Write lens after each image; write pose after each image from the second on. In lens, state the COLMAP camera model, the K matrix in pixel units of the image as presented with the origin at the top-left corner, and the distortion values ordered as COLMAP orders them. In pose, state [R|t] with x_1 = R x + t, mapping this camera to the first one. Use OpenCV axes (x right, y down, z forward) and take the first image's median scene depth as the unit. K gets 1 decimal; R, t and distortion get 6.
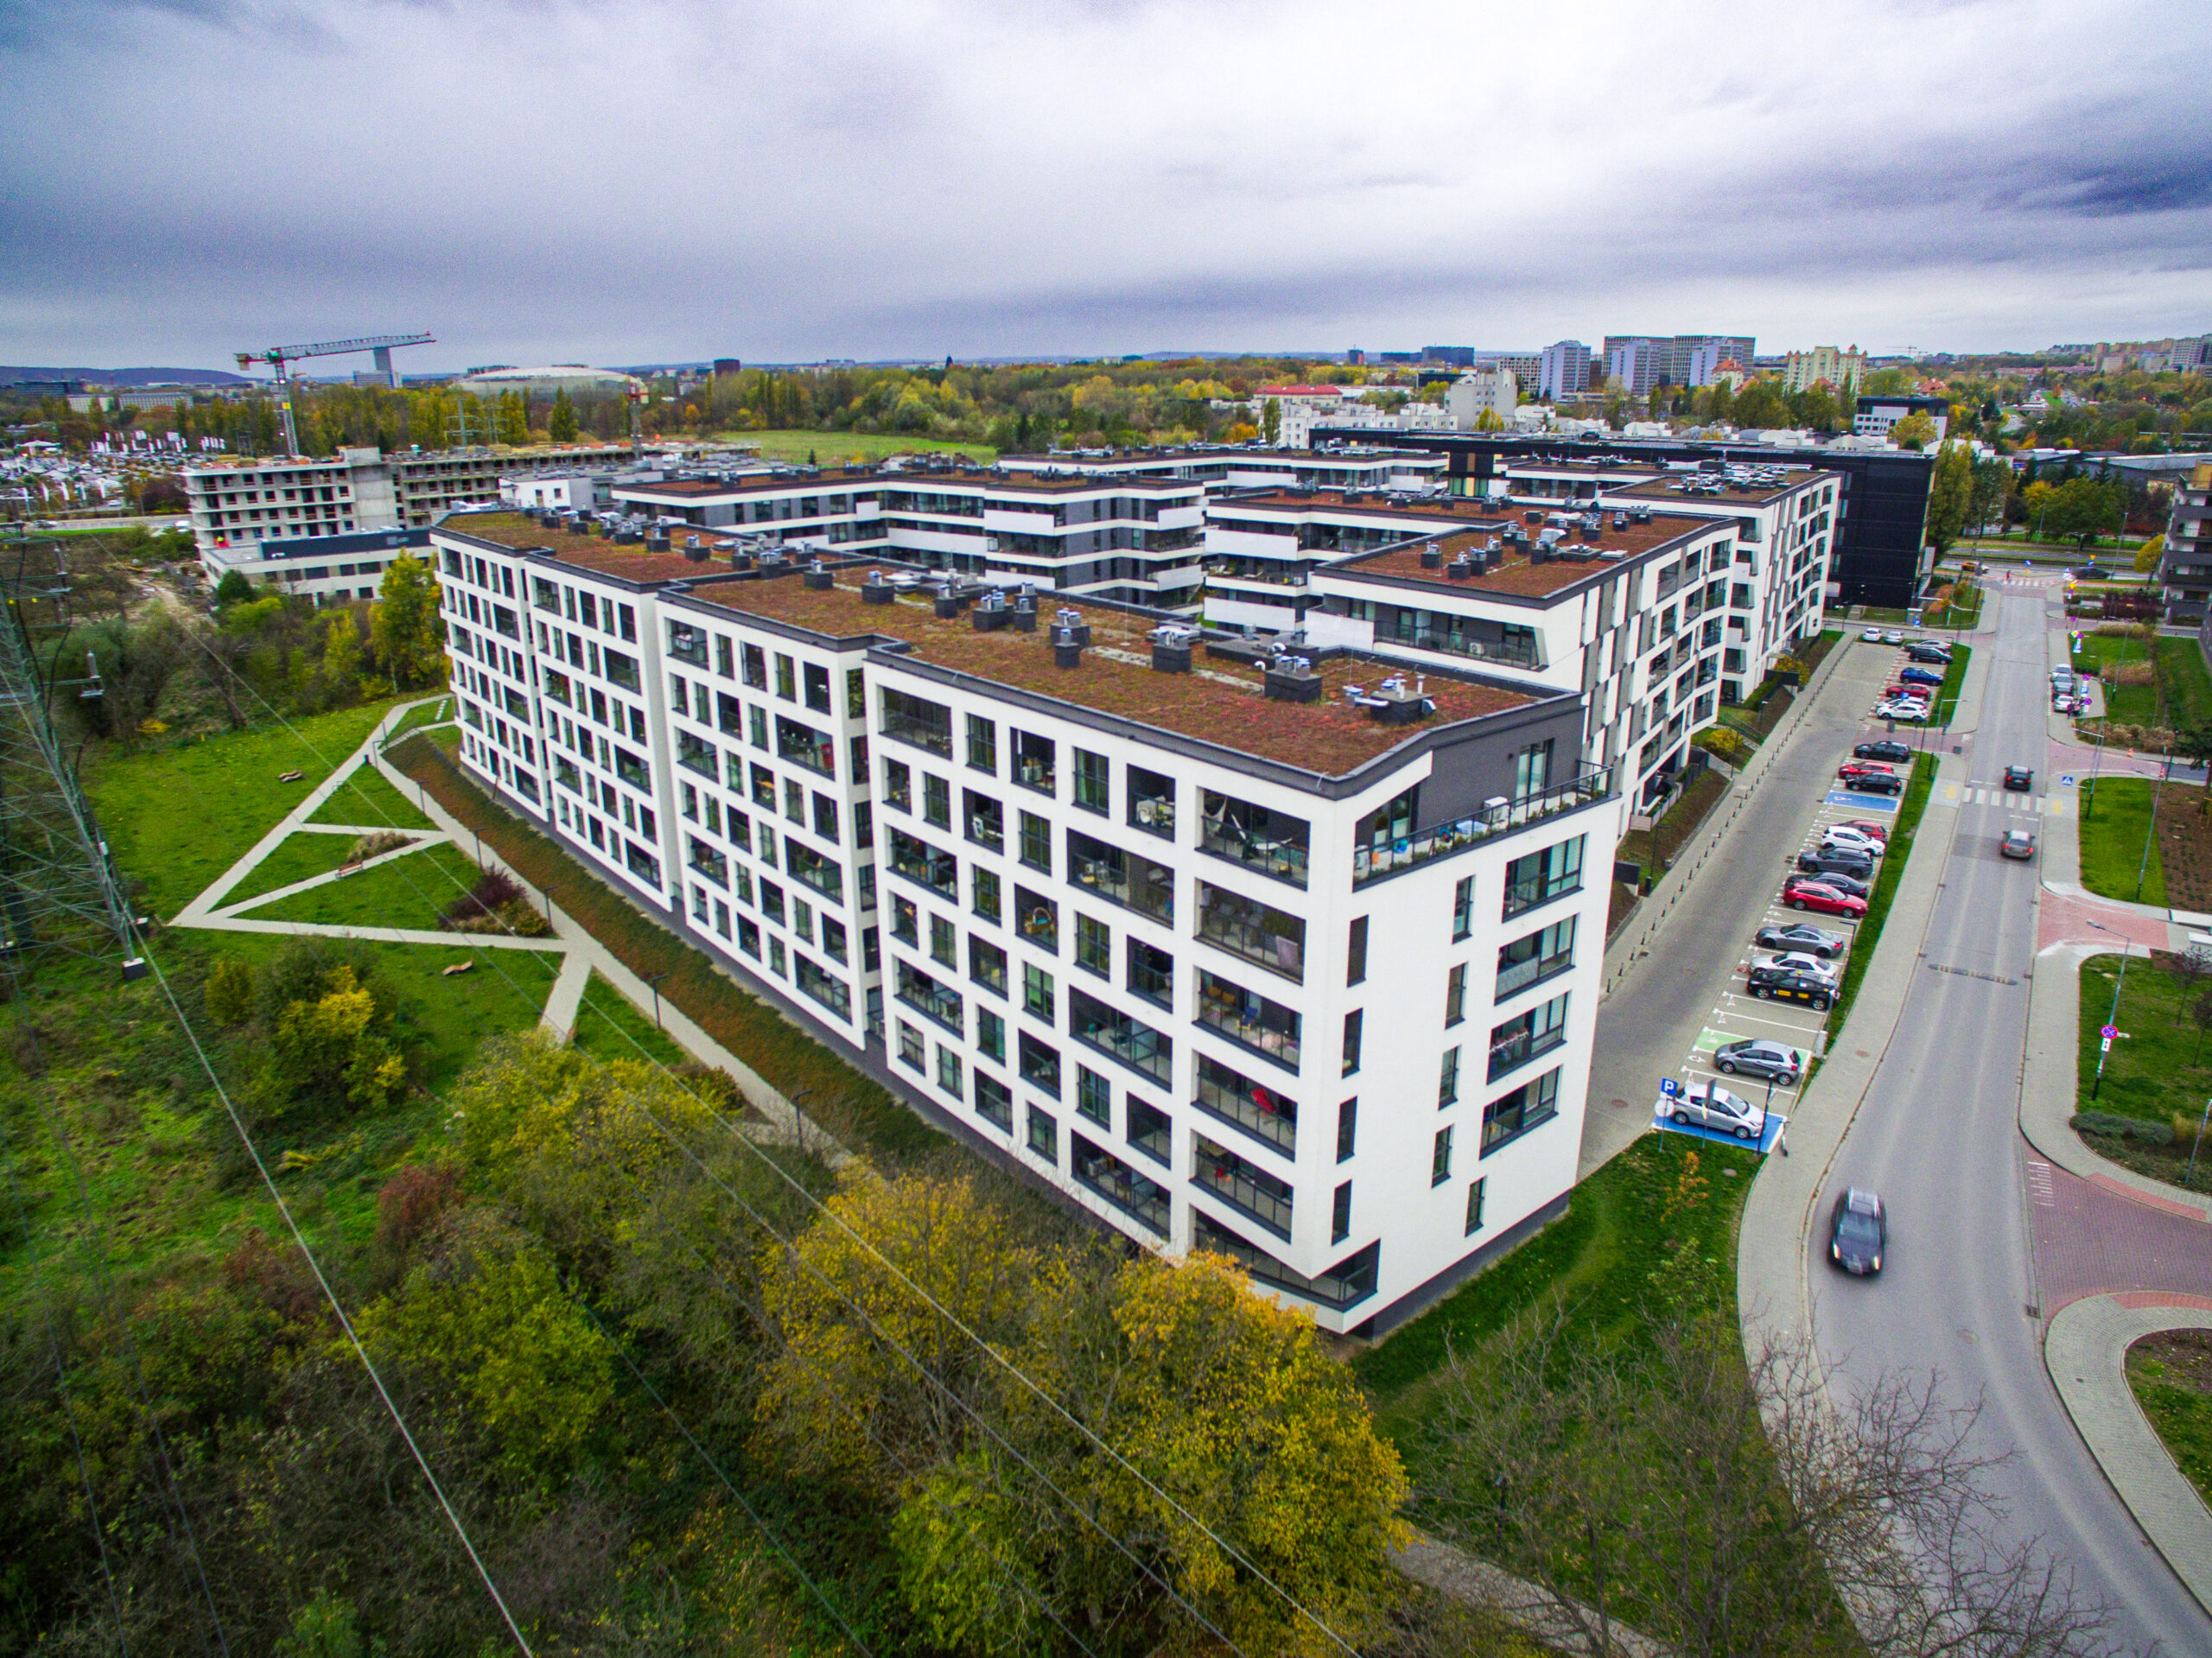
lens RADIAL K [[1360.2, 0, 1103.1], [0, 1360.2, 813.2], [0, 0, 1]] dist [-0.114070, 0.078516]
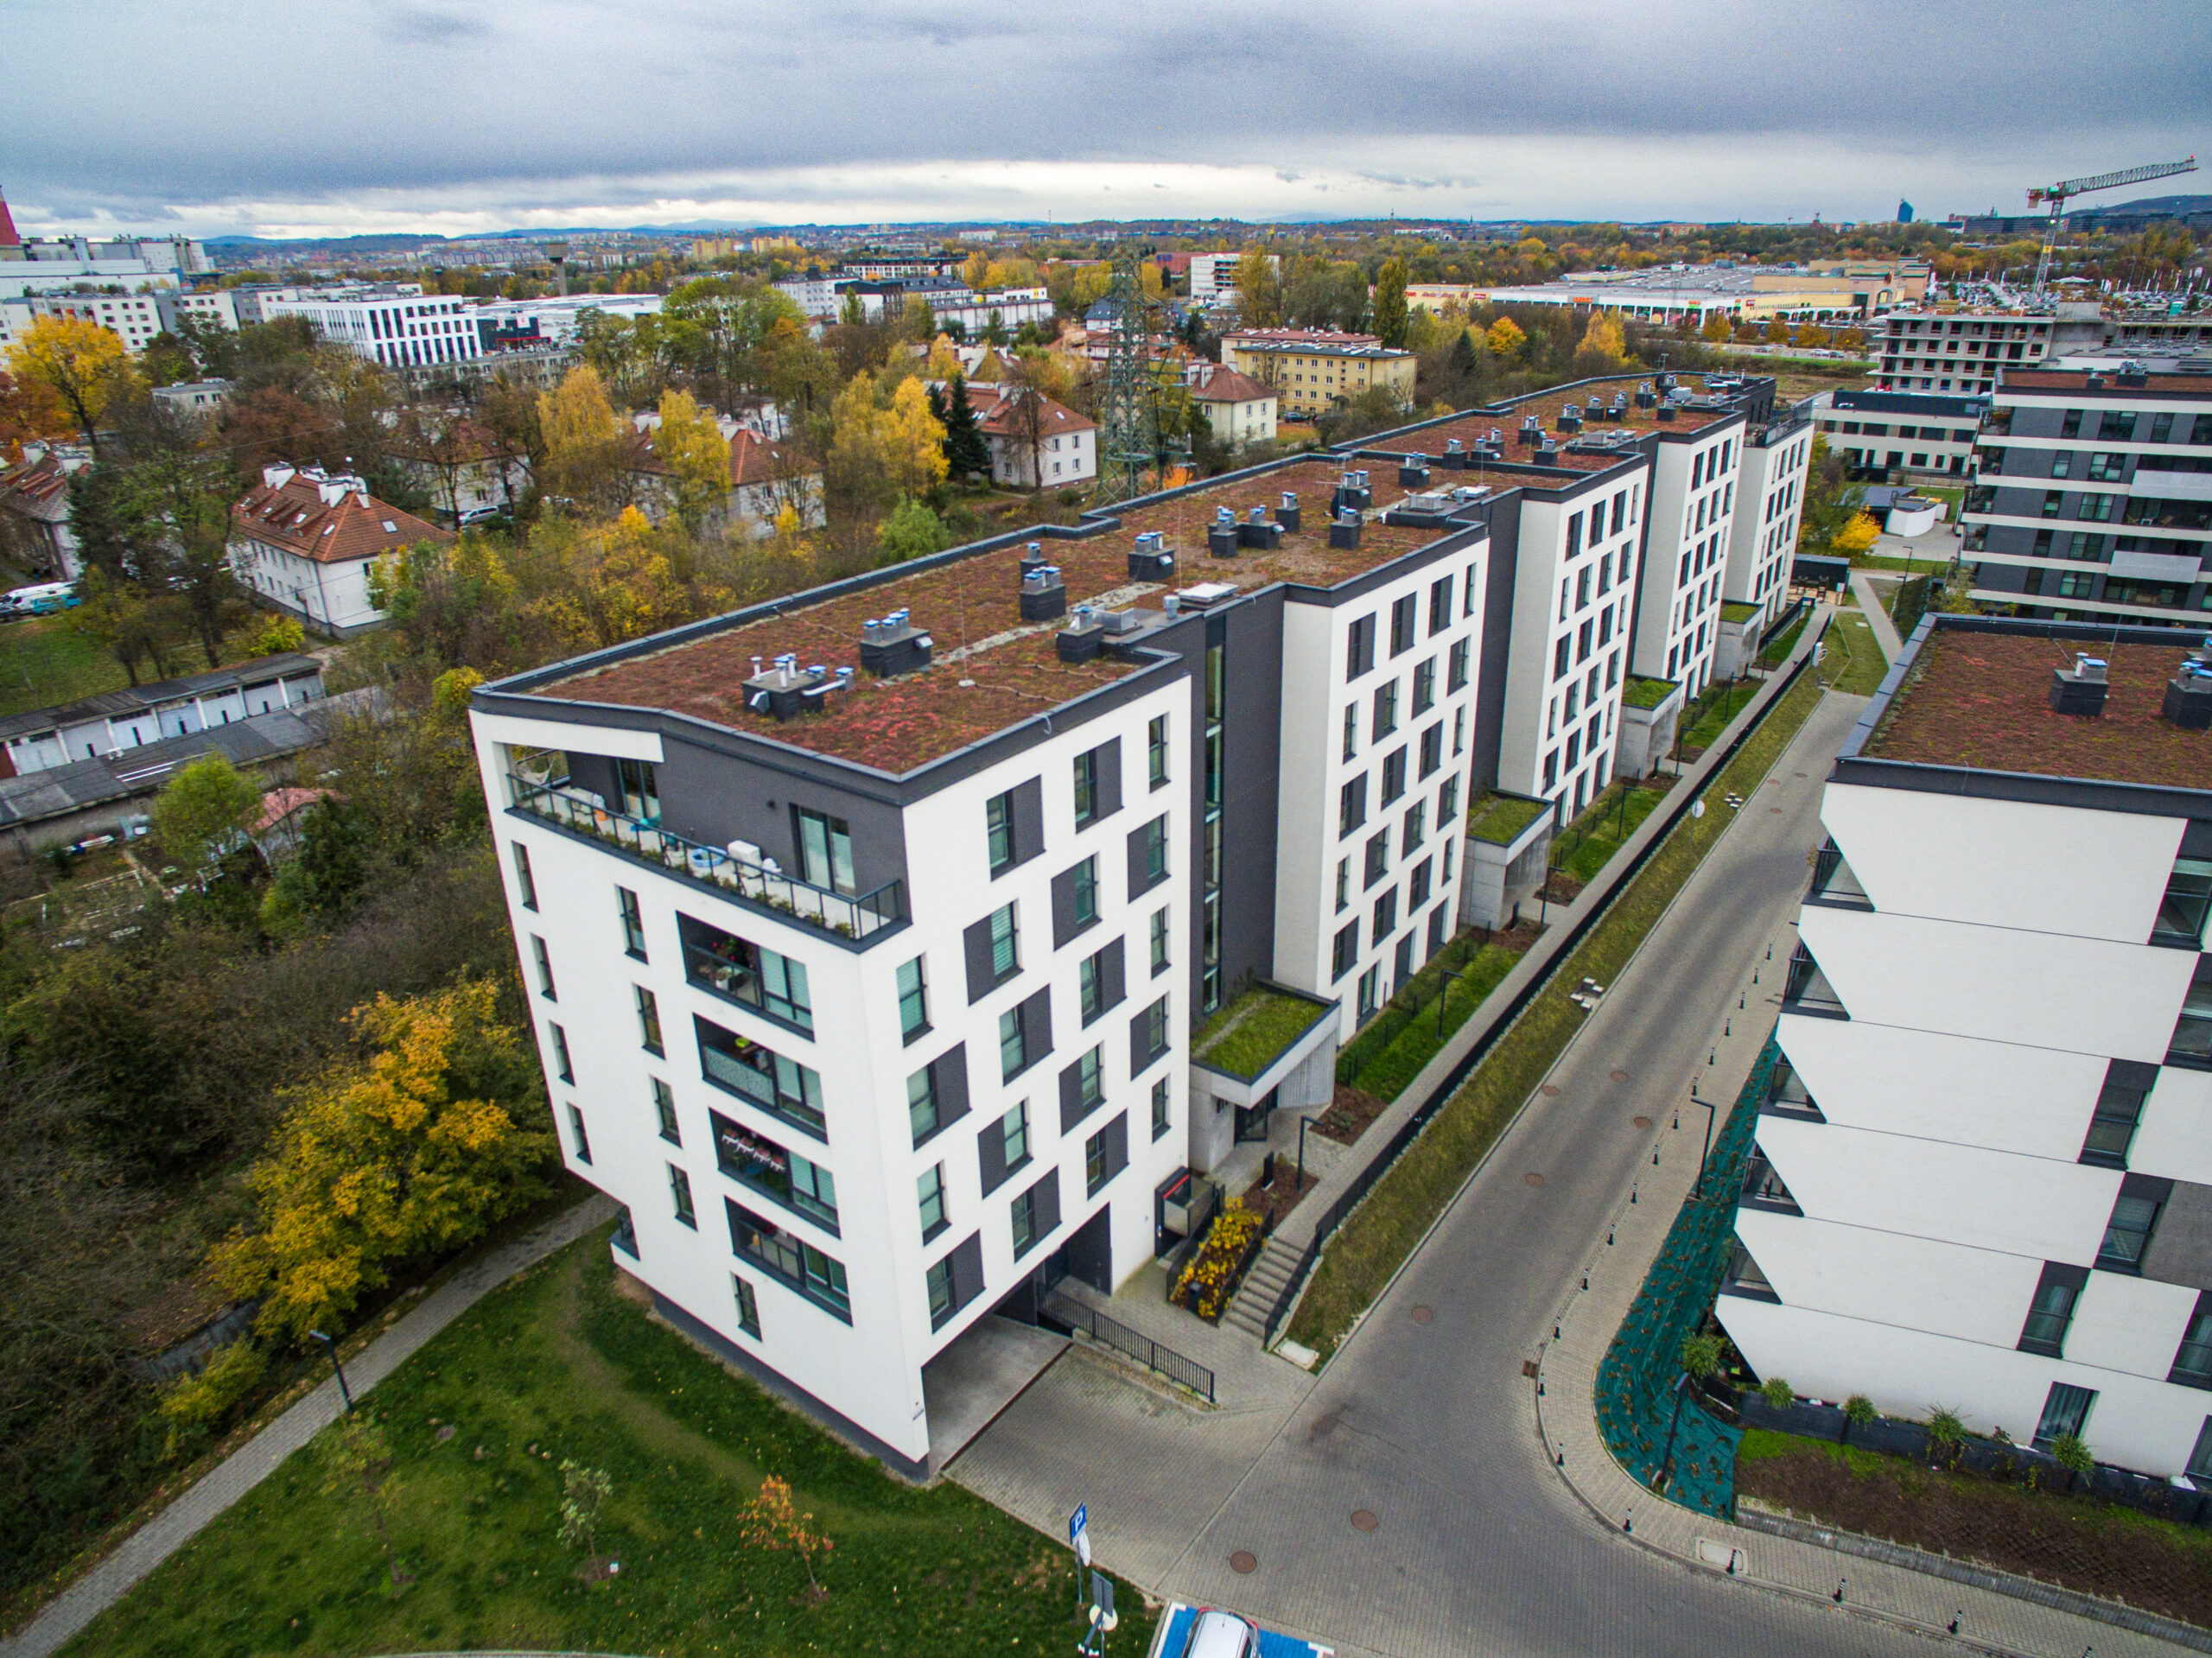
lens RADIAL K [[1384.3, 0, 1129.3], [0, 1384.3, 812.2], [0, 0, 1]] dist [-0.117736, 0.081557]
pose [[0.279148, 0.377553, -0.882910, 0.288379], [-0.283293, 0.910916, 0.299961, -0.089241], [0.917508, 0.166388, 0.361239, 0.260221]]
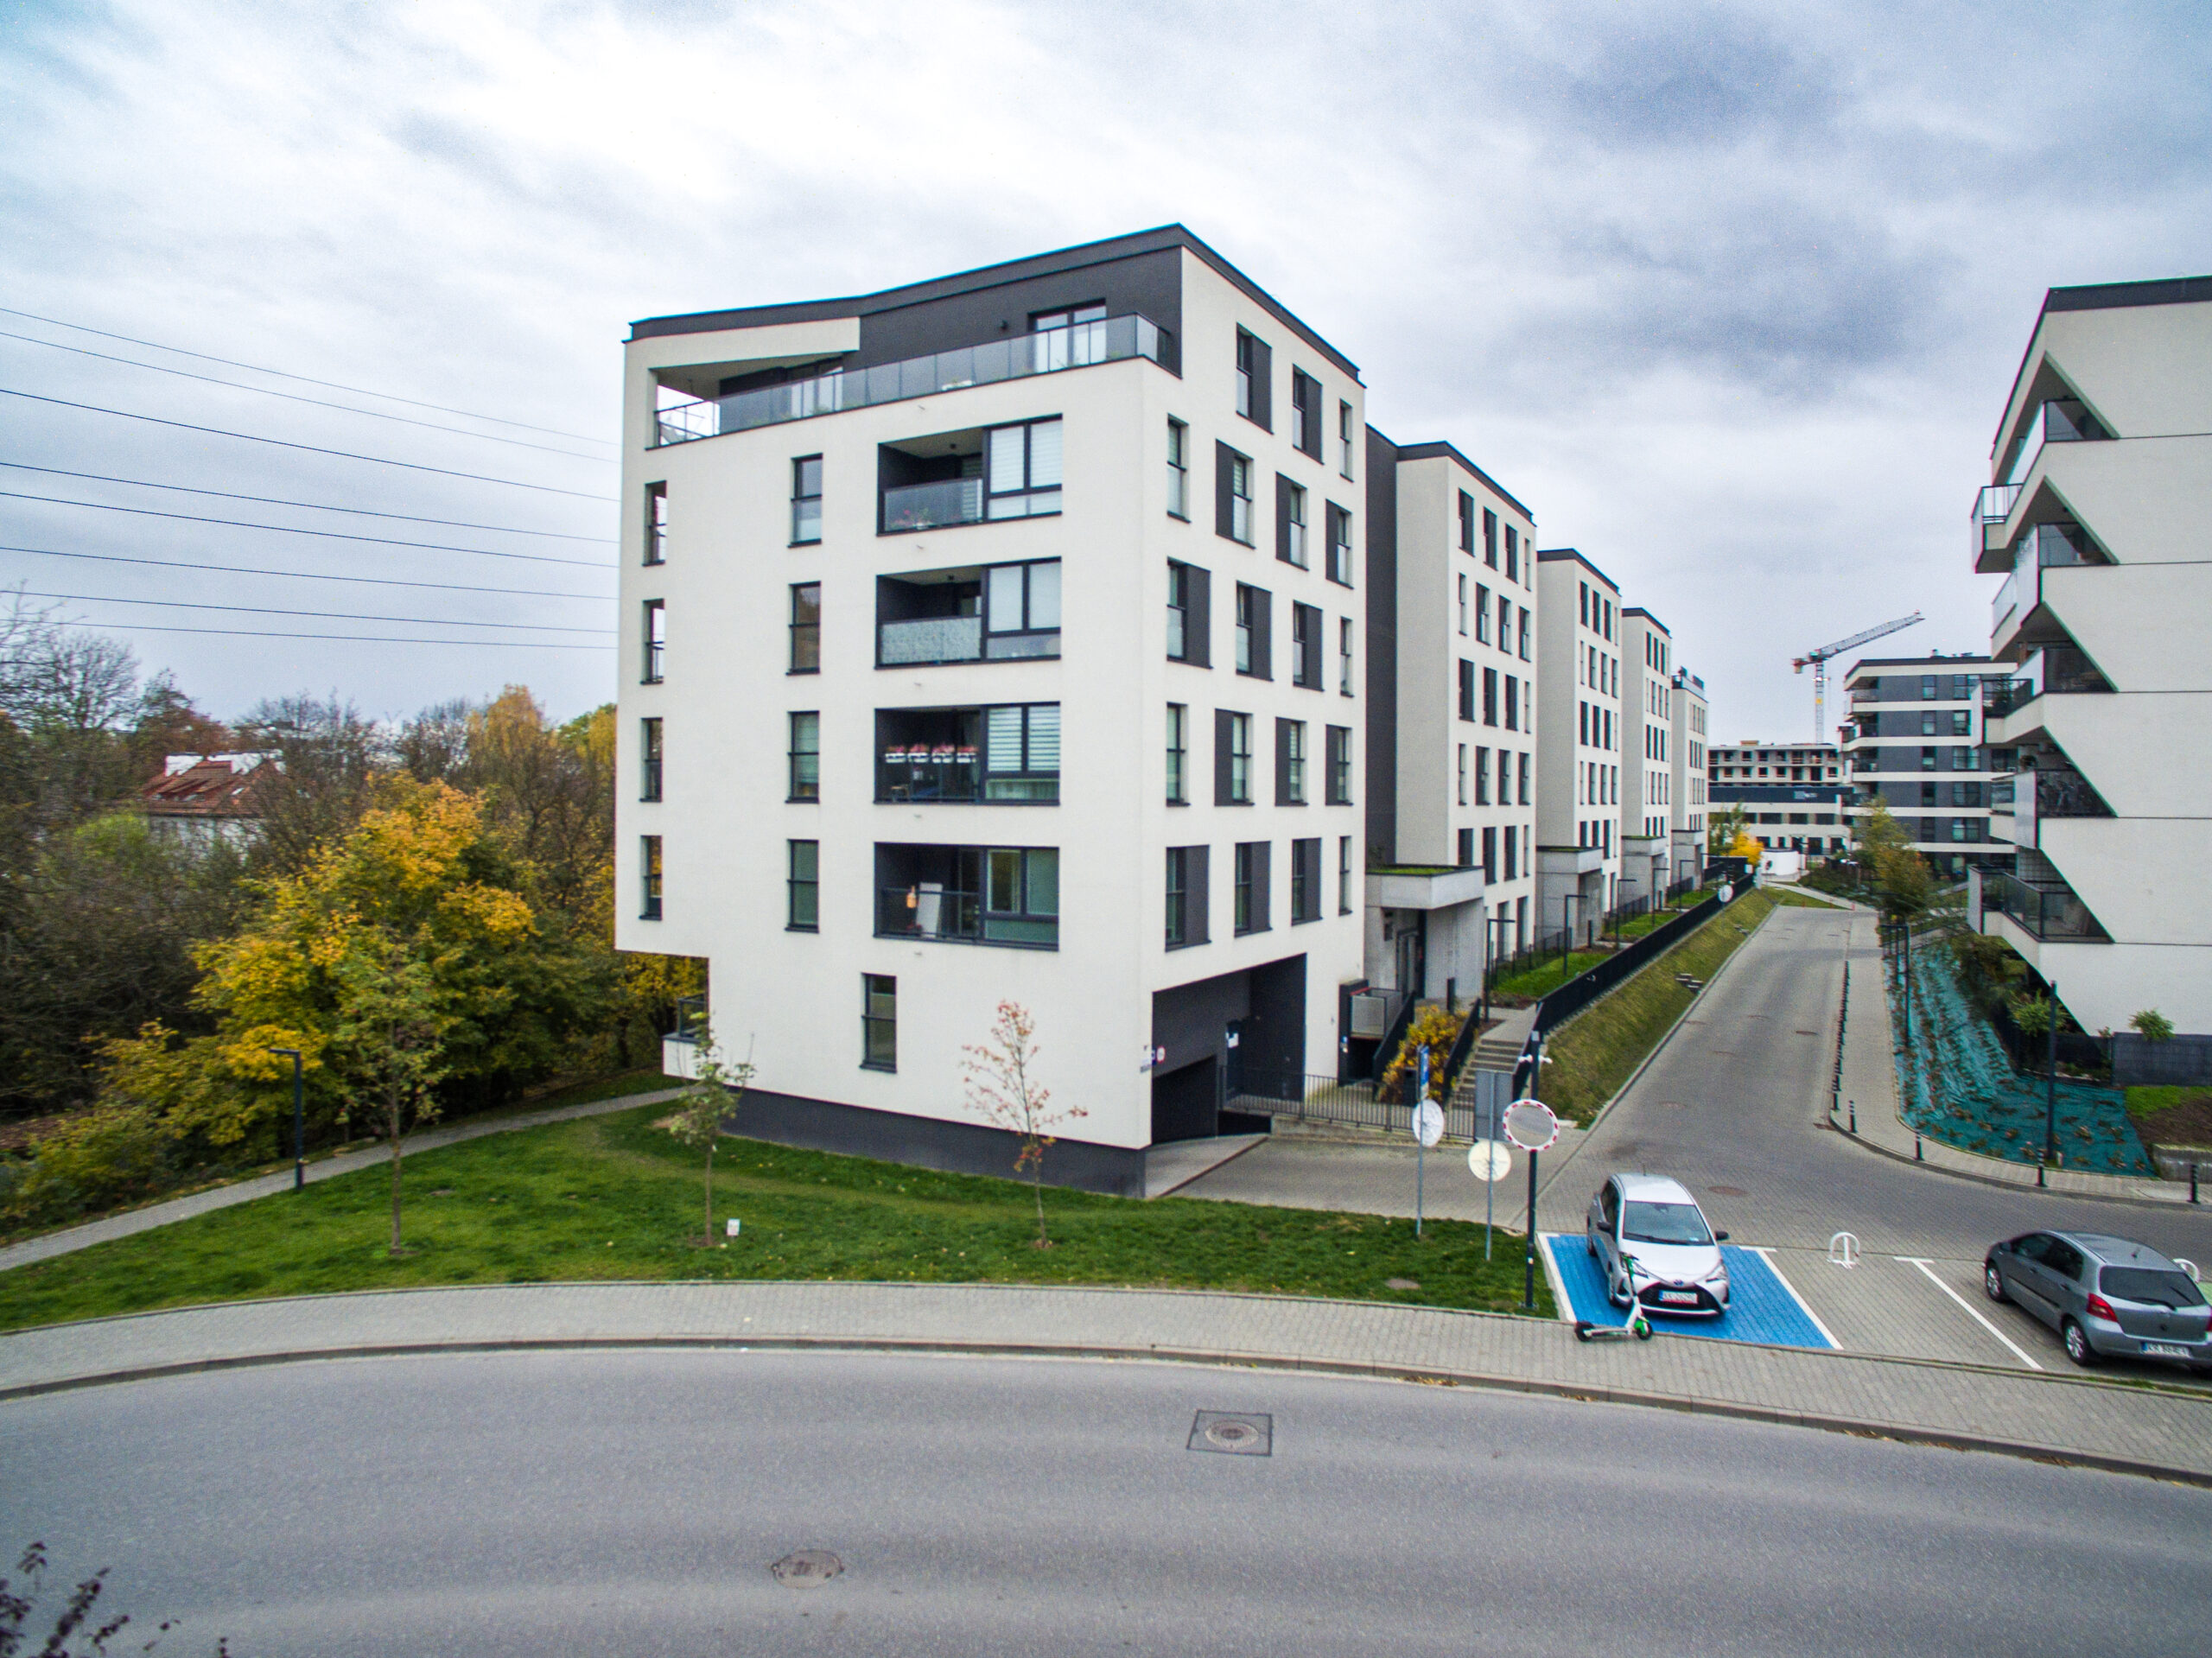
lens RADIAL K [[1365.1, 0, 1135.2], [0, 1365.1, 799.4], [0, 0, 1]] dist [-0.130836, 0.101247]
pose [[0.387147, 0.015218, -0.921893, 0.272172], [-0.288630, 0.951611, -0.105501, 0.067753], [0.875677, 0.306930, 0.372805, 0.251732]]
